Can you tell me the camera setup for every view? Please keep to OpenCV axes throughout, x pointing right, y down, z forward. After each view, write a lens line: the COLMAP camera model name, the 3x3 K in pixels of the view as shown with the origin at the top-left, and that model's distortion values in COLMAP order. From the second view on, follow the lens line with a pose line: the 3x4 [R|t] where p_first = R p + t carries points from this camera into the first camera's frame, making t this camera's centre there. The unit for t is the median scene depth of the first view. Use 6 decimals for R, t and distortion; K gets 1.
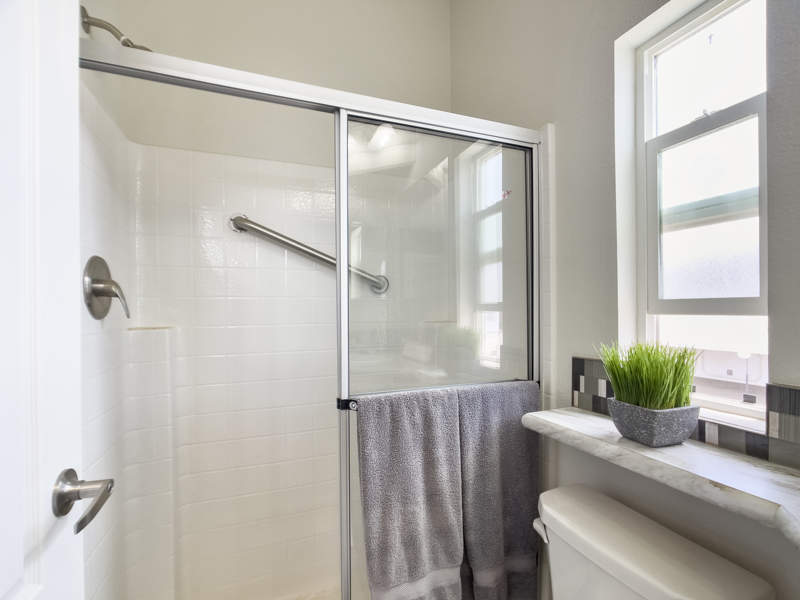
lens RADIAL K [[391.6, 0, 401.1], [0, 391.6, 307.0], [0, 0, 1]] dist [-0.022447, 0.010124]
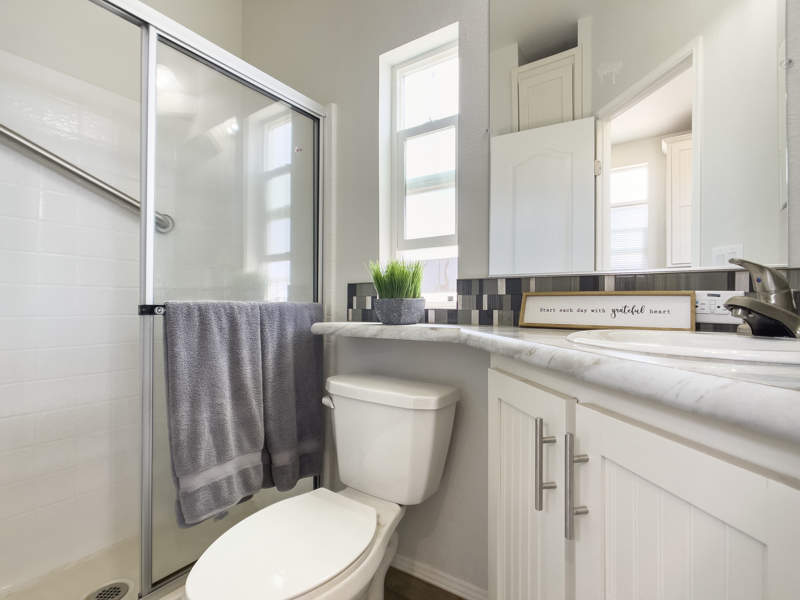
lens RADIAL K [[391.6, 0, 405.0], [0, 391.6, 298.1], [0, 0, 1]] dist [-0.022447, 0.010124]
pose [[0.829964, 0.013357, 0.557656, -0.150812], [-0.006784, 0.999881, -0.013853, 0.219399], [-0.557775, 0.007714, 0.829956, -0.221220]]
